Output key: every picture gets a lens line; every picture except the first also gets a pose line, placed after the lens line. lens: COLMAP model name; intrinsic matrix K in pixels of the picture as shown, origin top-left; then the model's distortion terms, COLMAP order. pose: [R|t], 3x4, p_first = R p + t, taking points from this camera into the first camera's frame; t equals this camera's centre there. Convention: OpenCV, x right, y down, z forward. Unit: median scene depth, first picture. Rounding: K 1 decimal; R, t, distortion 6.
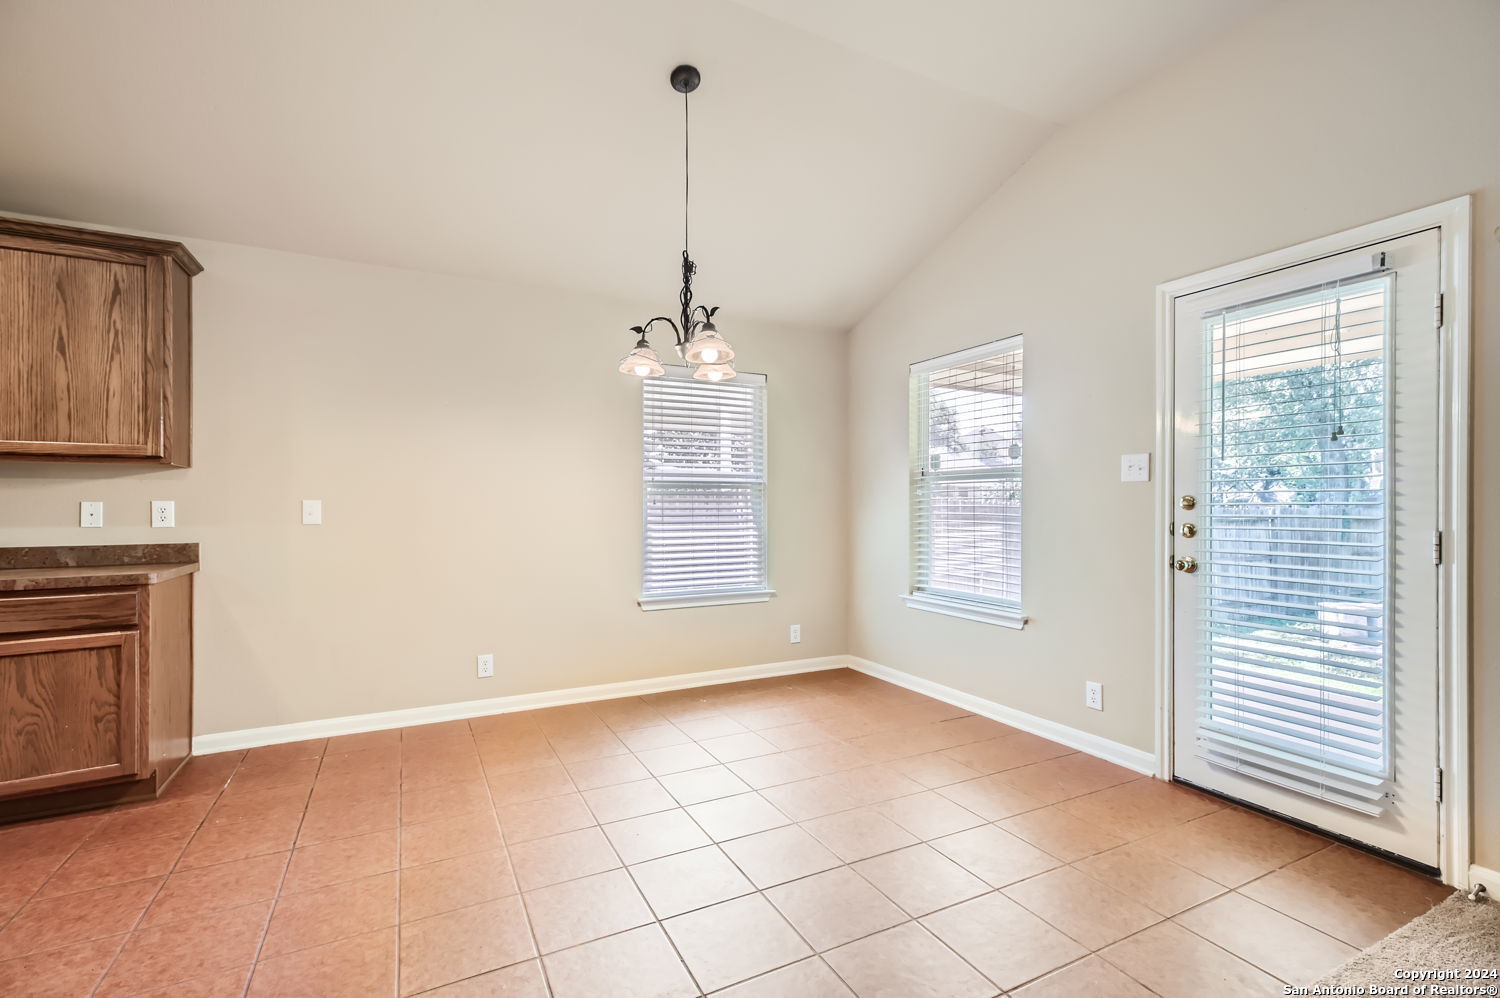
lens RADIAL K [[680.5, 0, 745.0], [0, 680.5, 507.0], [0, 0, 1]] dist [-0.001304, -0.000236]
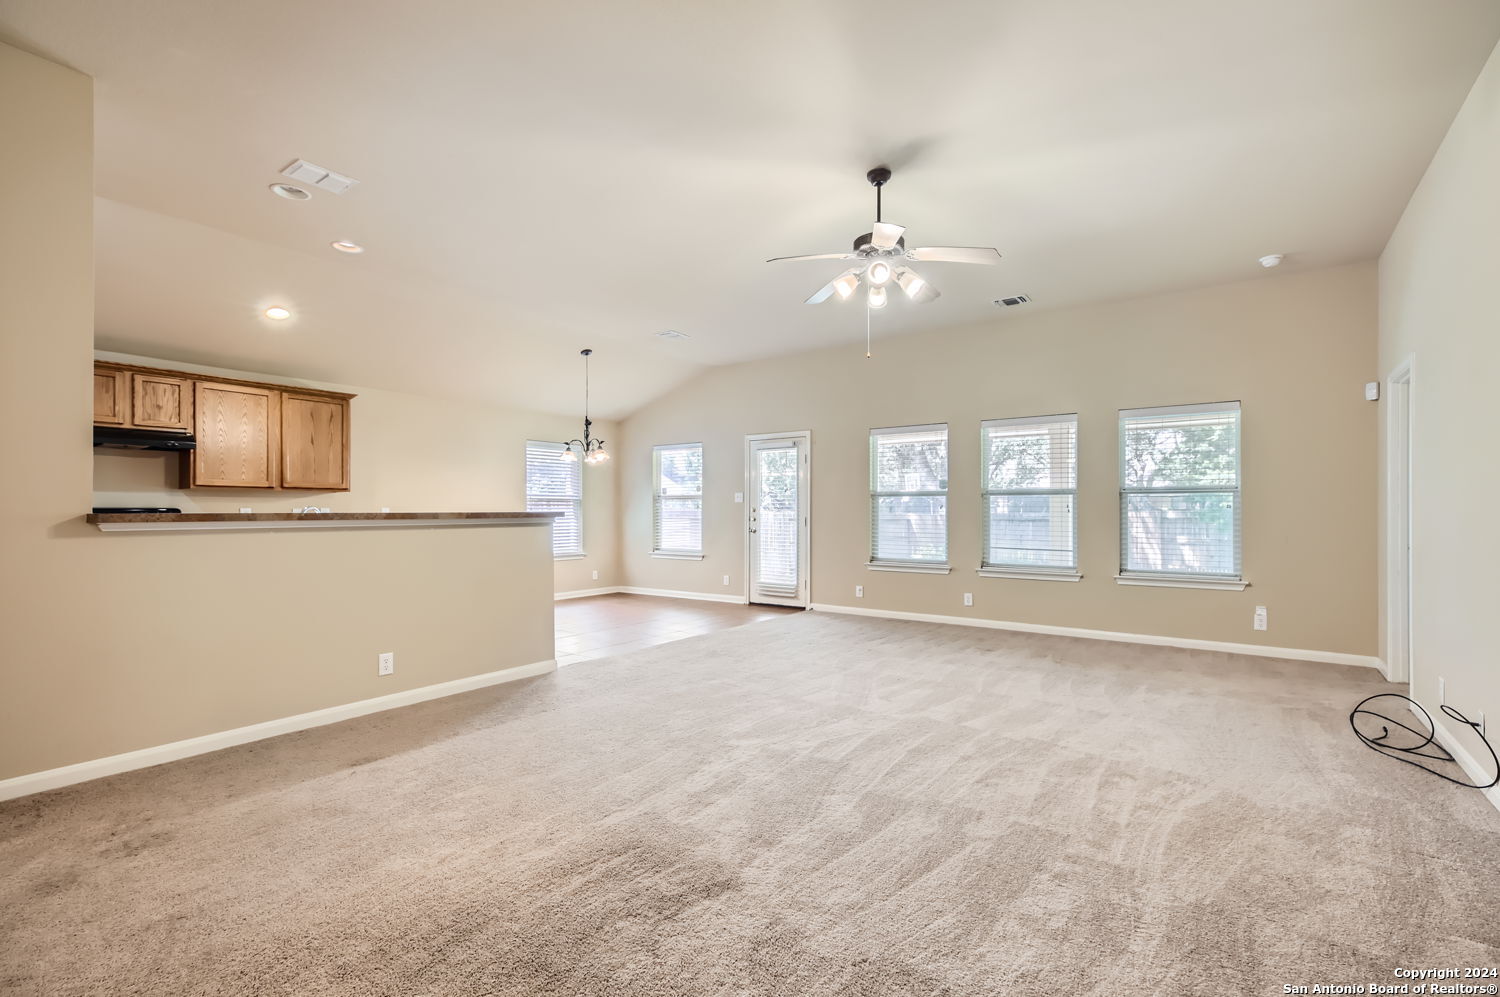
lens RADIAL K [[680.5, 0, 749.9], [0, 680.5, 506.0], [0, 0, 1]] dist [-0.001304, -0.000236]
pose [[0.891624, 0.002564, 0.452769, -0.711370], [0.001131, 0.999968, -0.007891, 0.000225], [-0.452775, 0.007548, 0.891593, -1.647105]]
